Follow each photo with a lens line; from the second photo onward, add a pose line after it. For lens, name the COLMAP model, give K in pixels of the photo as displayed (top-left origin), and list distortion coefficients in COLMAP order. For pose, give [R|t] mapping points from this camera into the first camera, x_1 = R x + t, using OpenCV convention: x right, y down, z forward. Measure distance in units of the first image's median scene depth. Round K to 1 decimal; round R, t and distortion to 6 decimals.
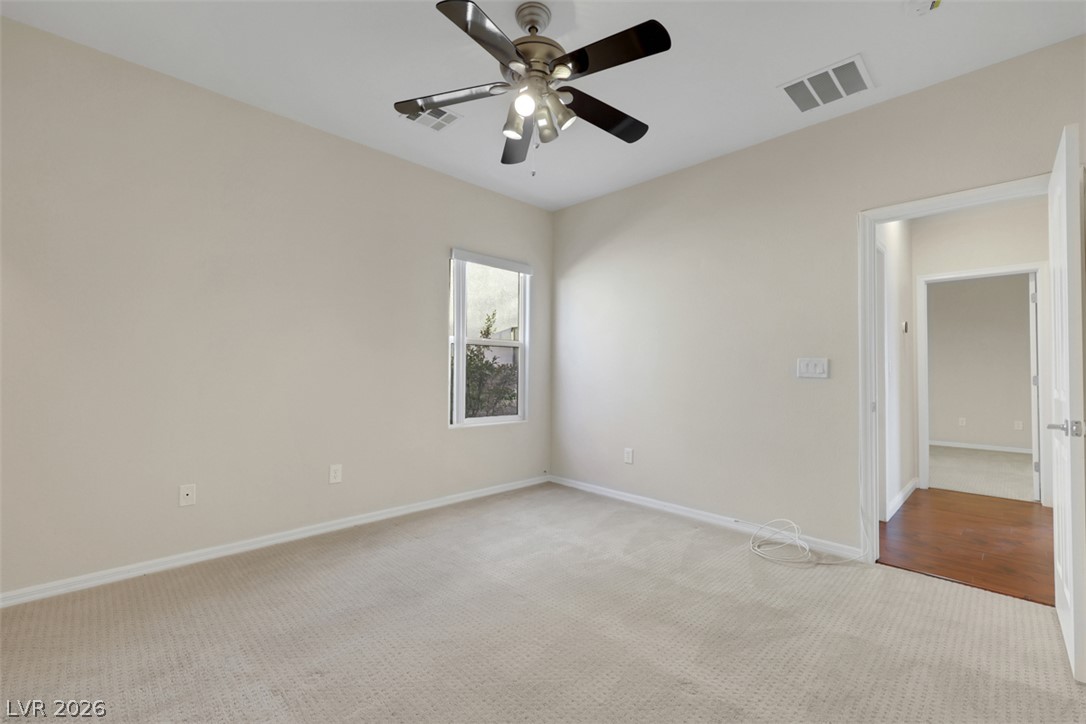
lens RADIAL K [[451.3, 0, 543.0], [0, 451.3, 362.0], [0, 0, 1]] dist [0.000210, 0.000367]
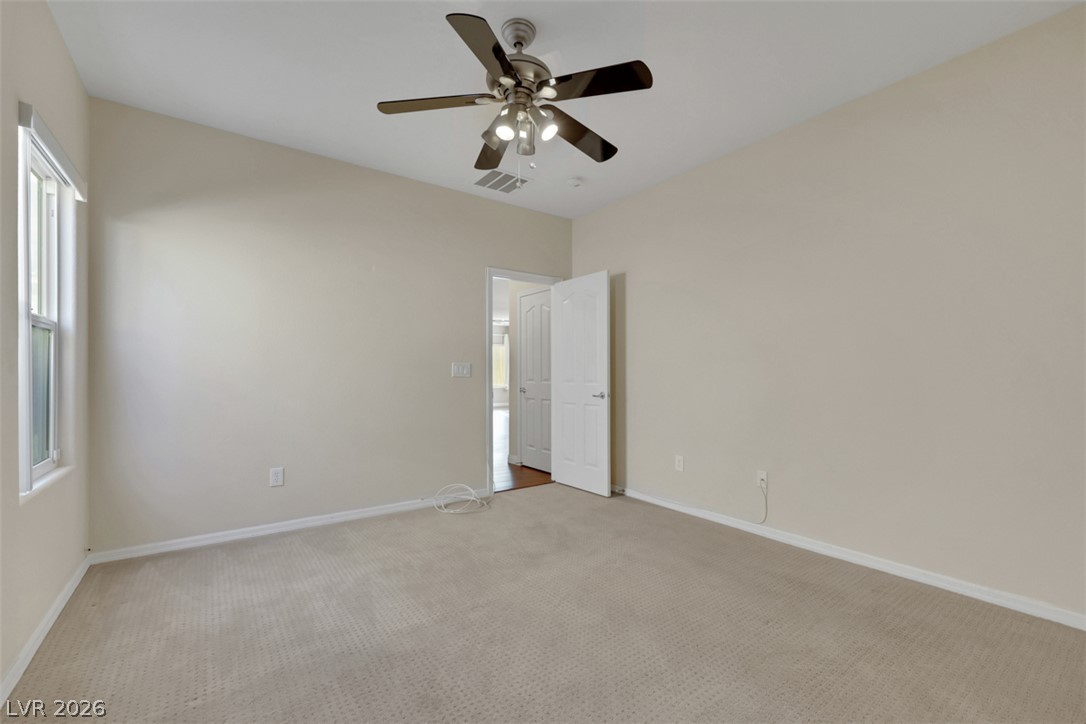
lens RADIAL K [[451.3, 0, 543.0], [0, 451.3, 362.0], [0, 0, 1]] dist [0.000210, 0.000367]
pose [[0.144684, 0.020649, 0.989262, -0.799958], [-0.015274, 0.999710, -0.018633, 0.012385], [-0.989360, -0.012414, 0.144957, 0.603840]]
